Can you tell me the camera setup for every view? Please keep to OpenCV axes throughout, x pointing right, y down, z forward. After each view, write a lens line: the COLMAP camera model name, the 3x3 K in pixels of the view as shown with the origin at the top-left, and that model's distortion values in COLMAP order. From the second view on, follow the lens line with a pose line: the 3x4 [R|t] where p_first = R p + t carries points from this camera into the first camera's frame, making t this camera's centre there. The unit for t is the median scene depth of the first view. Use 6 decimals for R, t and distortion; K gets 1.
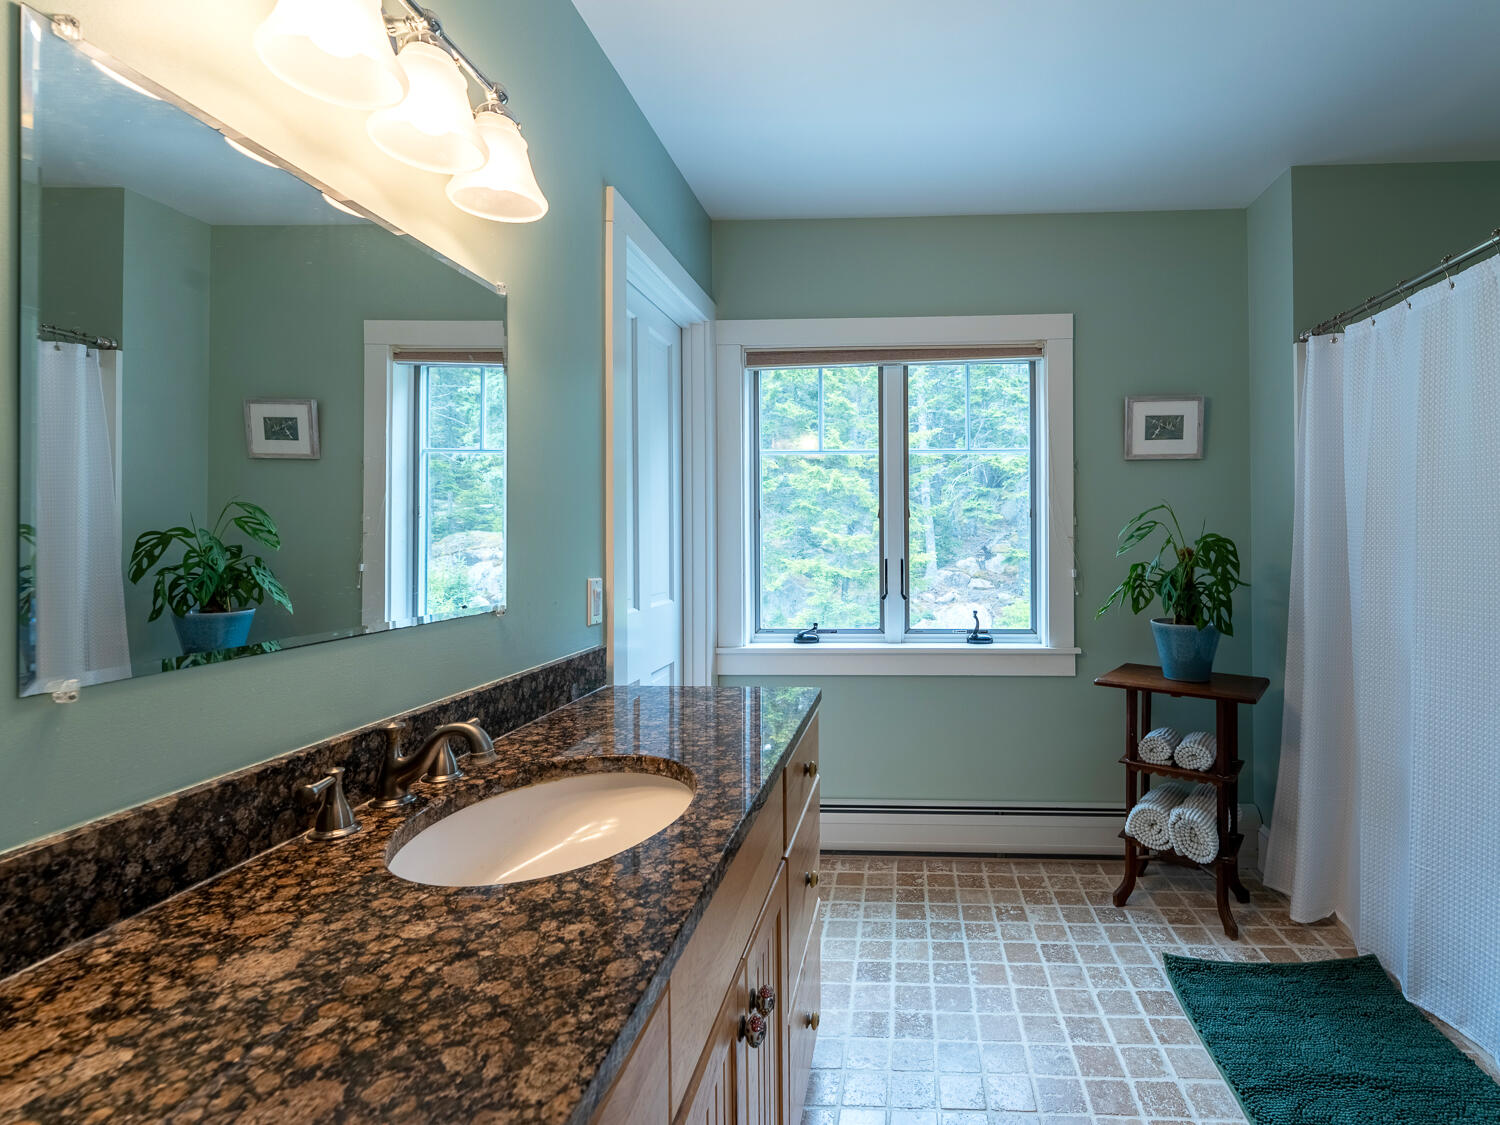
lens RADIAL K [[814.6, 0, 750.4], [0, 814.6, 544.3], [0, 0, 1]] dist [0.001546, -0.001937]
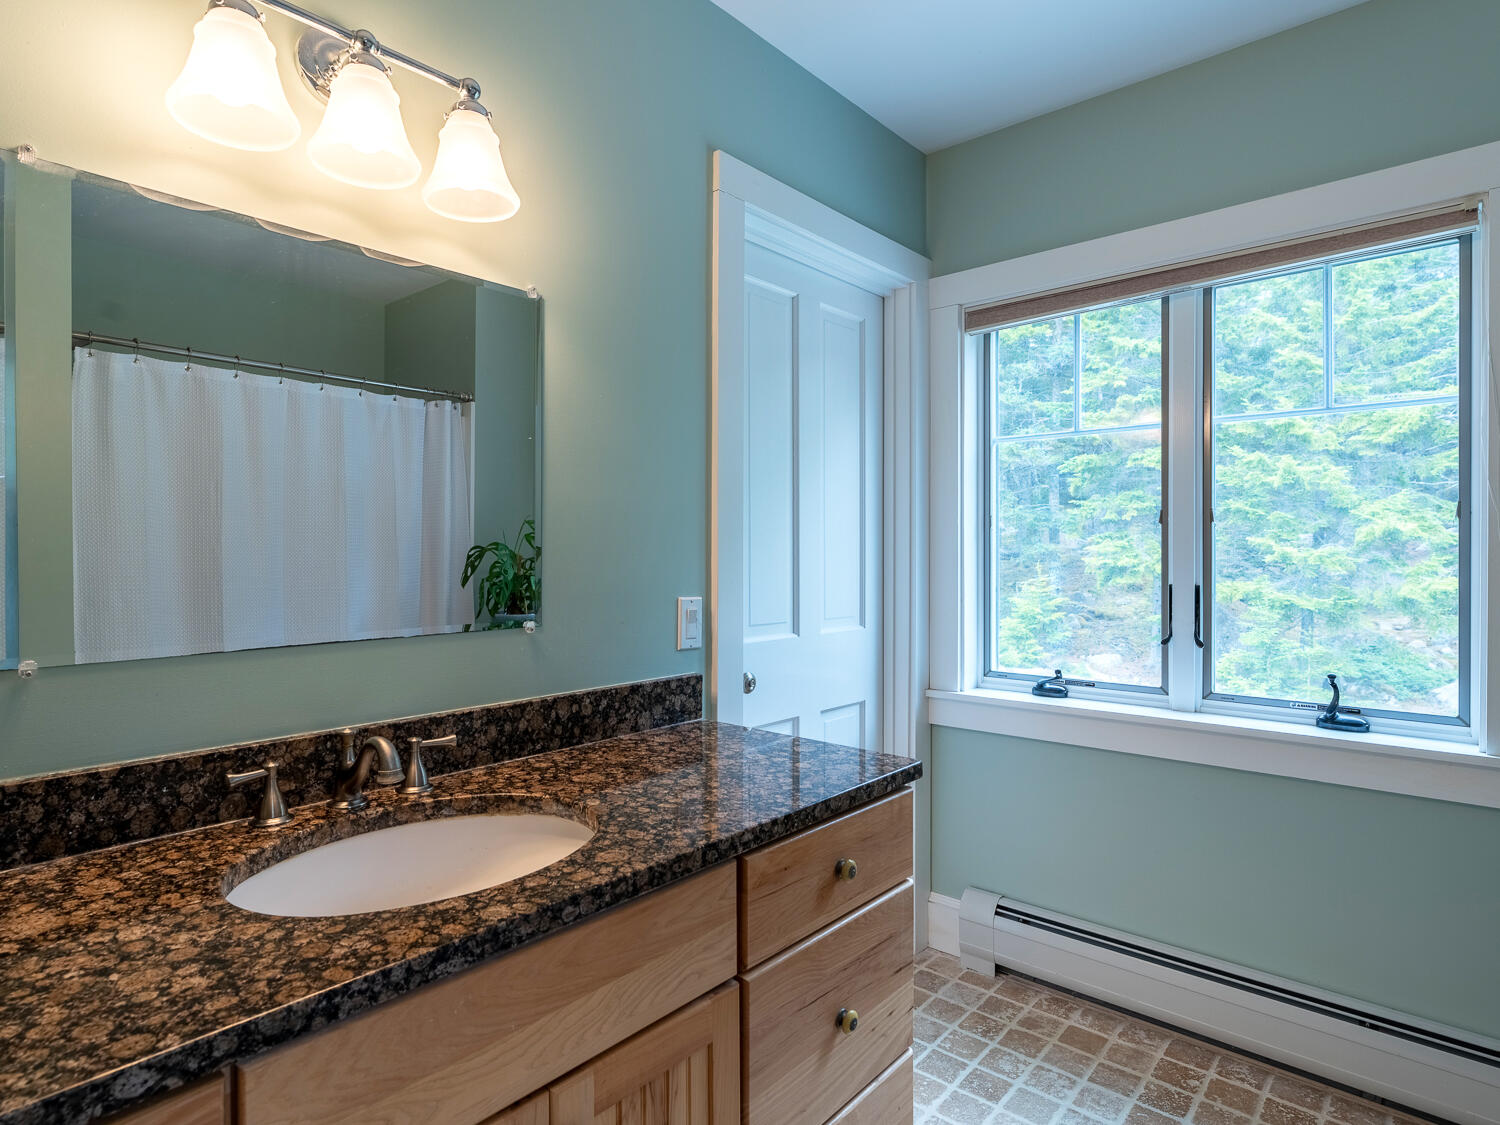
lens RADIAL K [[819.1, 0, 750.0], [0, 819.1, 562.5], [0, 0, 1]] dist [0.001275, -0.001363]
pose [[0.778852, 0.010298, -0.627123, 0.623611], [-0.006630, 0.999945, 0.008186, -0.005852], [0.627173, -0.002218, 0.778877, 0.506460]]
